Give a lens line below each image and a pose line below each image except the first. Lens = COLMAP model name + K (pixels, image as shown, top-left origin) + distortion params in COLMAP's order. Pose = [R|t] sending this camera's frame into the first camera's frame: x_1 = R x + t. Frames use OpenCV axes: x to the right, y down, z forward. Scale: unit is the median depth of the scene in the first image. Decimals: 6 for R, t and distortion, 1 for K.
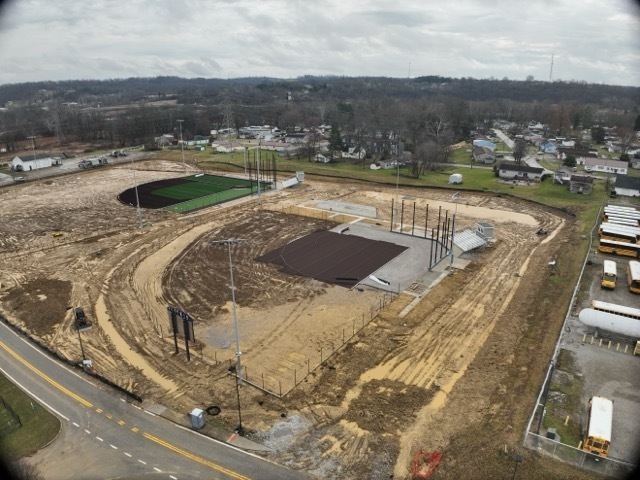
lens RADIAL K [[448.1, 0, 319.1], [0, 448.1, 237.5], [0, 0, 1]] dist [-0.102813, -0.016116]
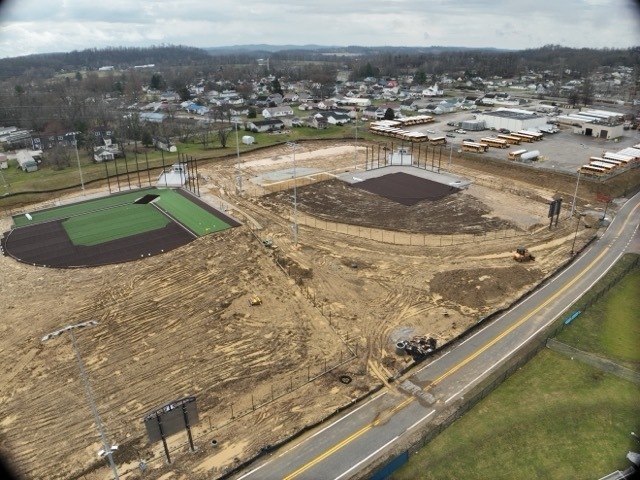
lens RADIAL K [[448.1, 0, 319.1], [0, 448.1, 237.5], [0, 0, 1]] dist [-0.102813, -0.016116]
pose [[0.289386, -0.369513, 0.883015, -1.016195], [0.311694, 0.908585, 0.278064, -0.221281], [-0.905043, 0.194763, 0.378107, 0.578738]]
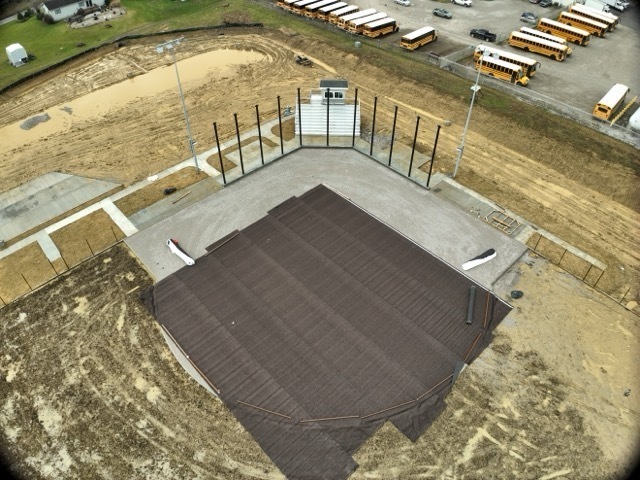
lens RADIAL K [[448.1, 0, 319.1], [0, 448.1, 237.5], [0, 0, 1]] dist [-0.102813, -0.016116]
pose [[0.198393, -0.675562, 0.710110, -0.175202], [0.318253, 0.729655, 0.605242, -0.203645], [-0.927014, 0.105919, 0.359758, 0.651272]]
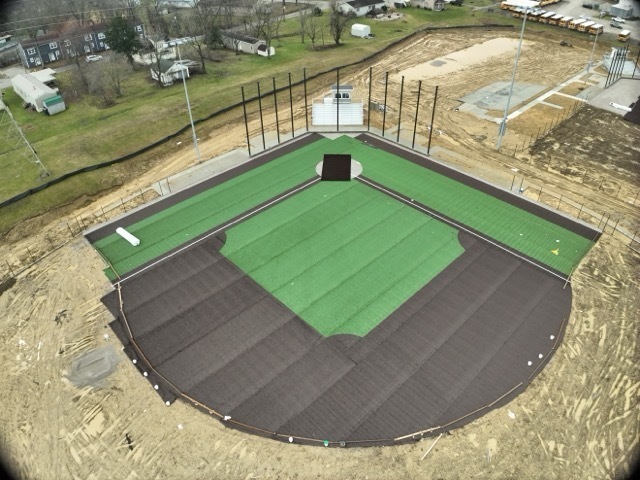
lens RADIAL K [[448.1, 0, 319.1], [0, 448.1, 237.5], [0, 0, 1]] dist [-0.102813, -0.016116]
pose [[0.192288, -0.601941, 0.775044, -0.690220], [0.337421, 0.782183, 0.523772, -0.364522], [-0.921506, 0.160801, 0.353512, 1.129227]]
